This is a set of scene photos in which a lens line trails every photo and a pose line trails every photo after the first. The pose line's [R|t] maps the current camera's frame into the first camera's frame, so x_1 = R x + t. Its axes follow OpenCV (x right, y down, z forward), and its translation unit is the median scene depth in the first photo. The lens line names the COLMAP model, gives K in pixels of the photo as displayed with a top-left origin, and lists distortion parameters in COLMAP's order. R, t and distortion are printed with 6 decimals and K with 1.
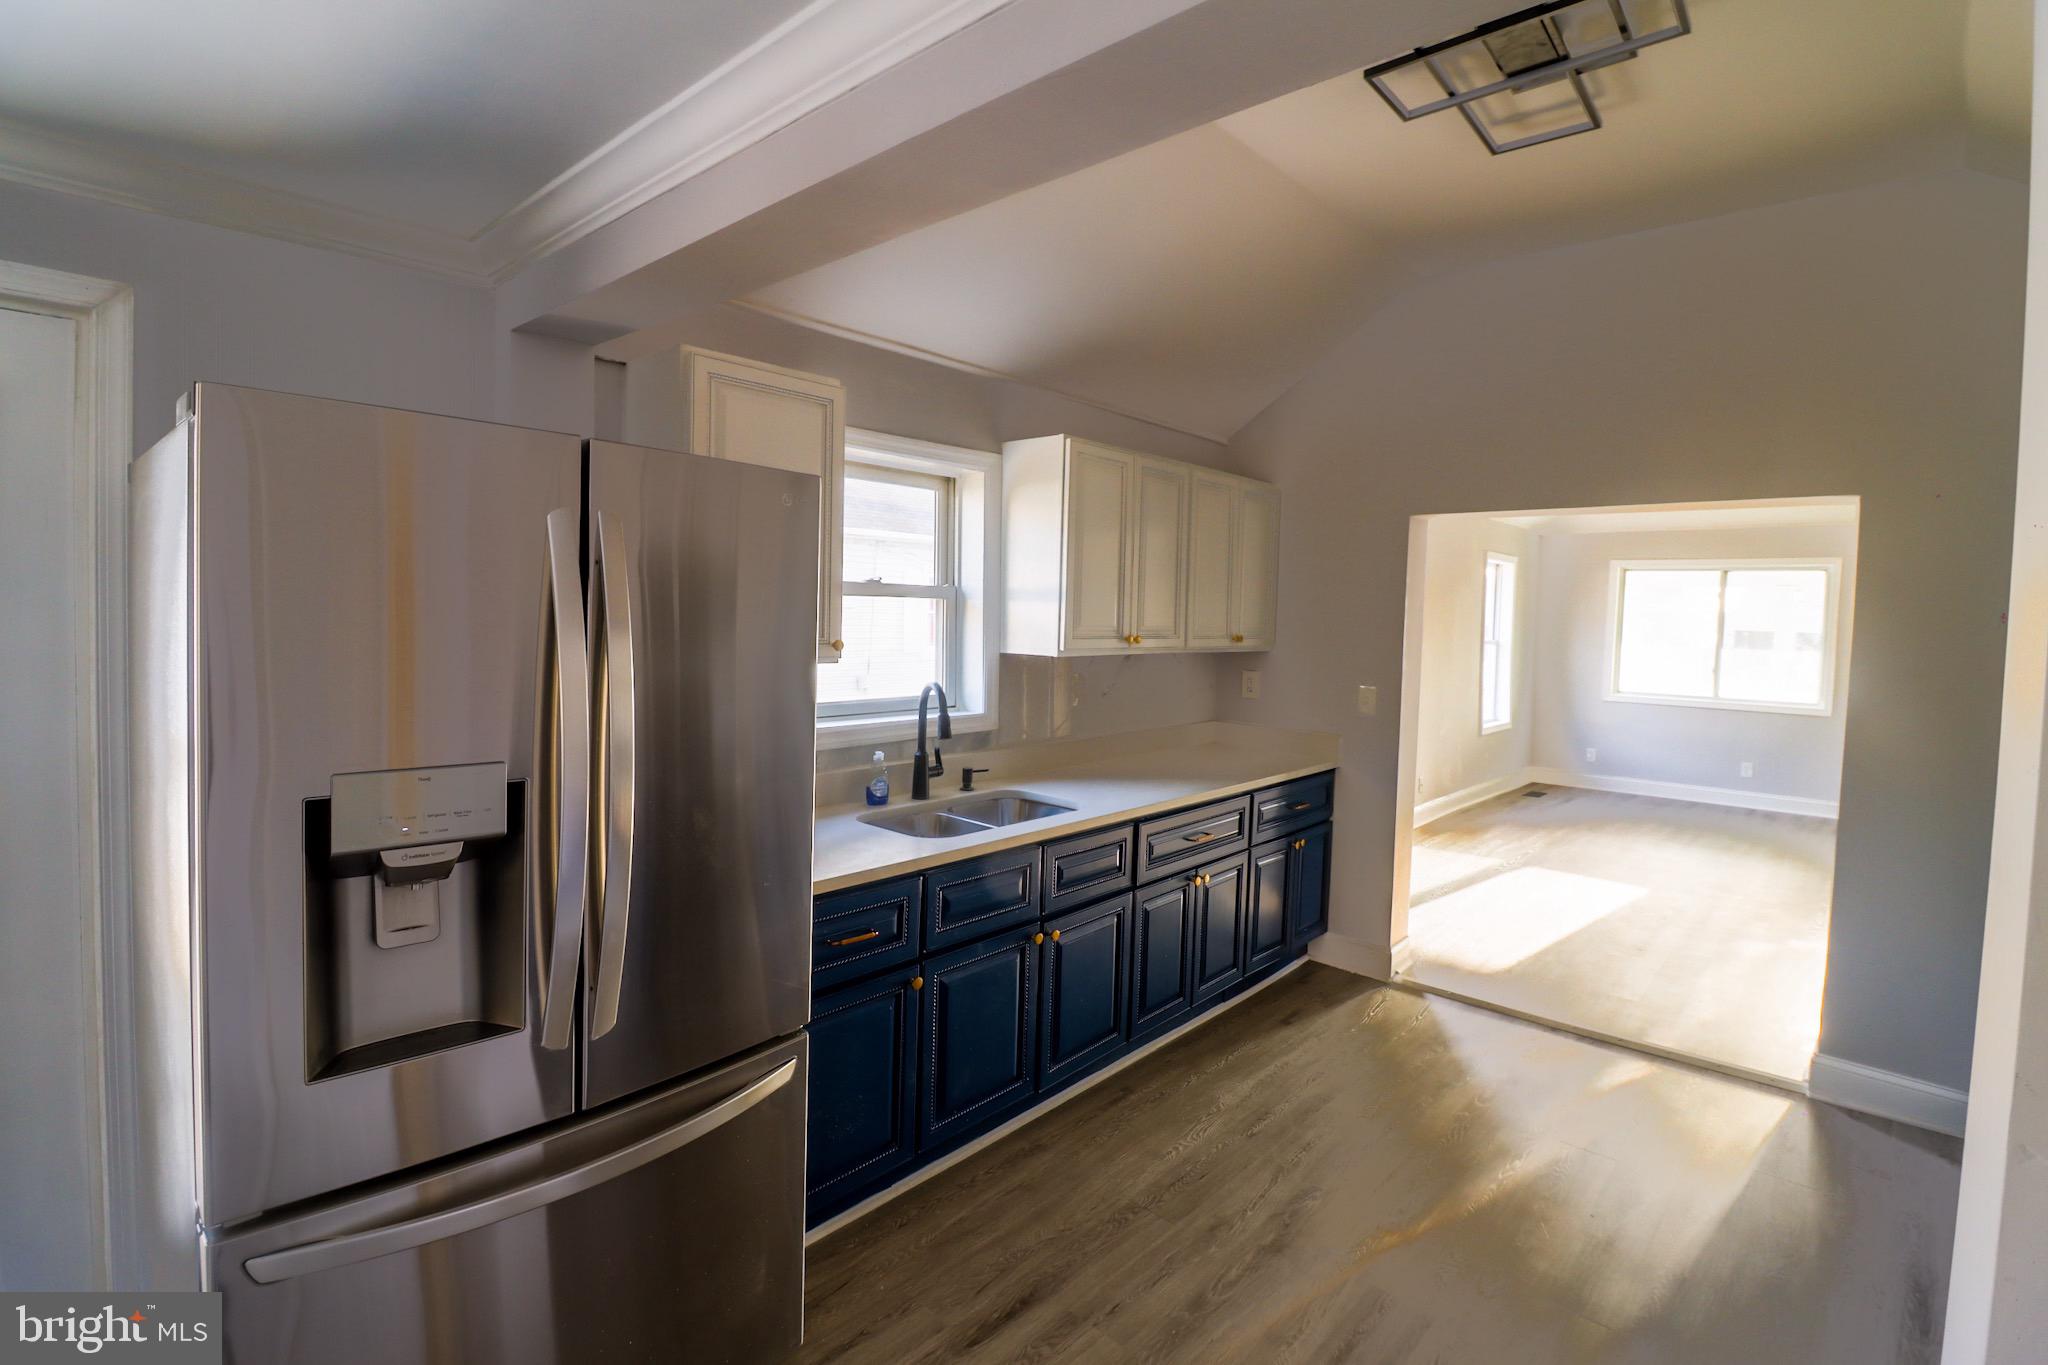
lens RADIAL K [[971.2, 0, 1018.3], [0, 971.2, 639.6], [0, 0, 1]] dist [-0.001708, -0.000121]
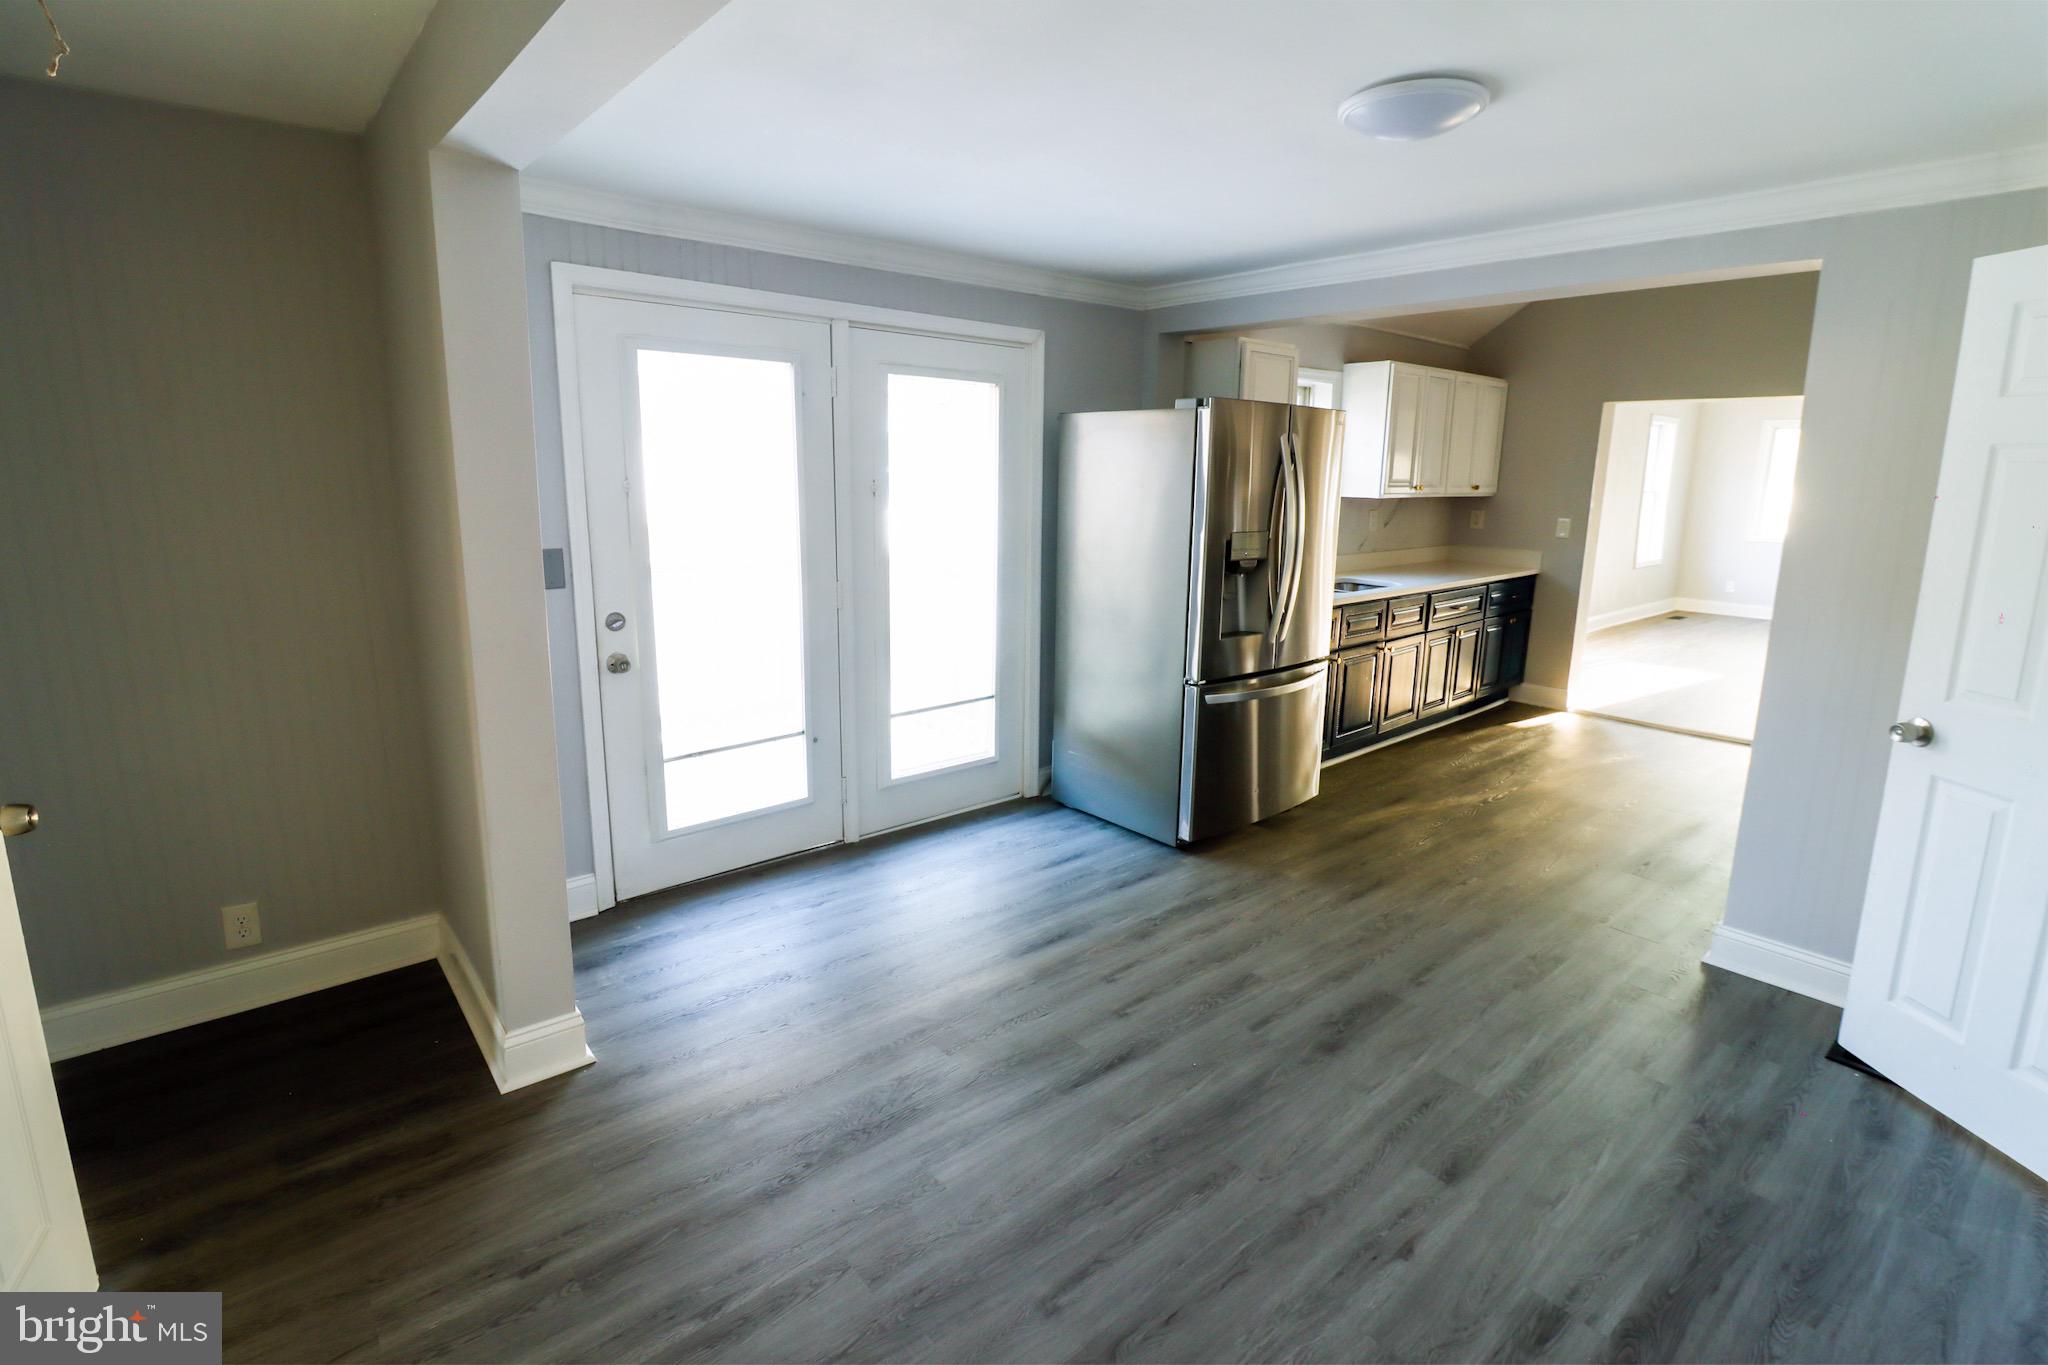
lens RADIAL K [[993.1, 0, 1031.9], [0, 993.1, 656.9], [0, 0, 1]] dist [0.003412, -0.000357]
pose [[0.995695, 0.005454, -0.092534, -0.333381], [0.009083, 0.987722, 0.155958, 0.012628], [0.092249, -0.156127, 0.983420, -0.655074]]
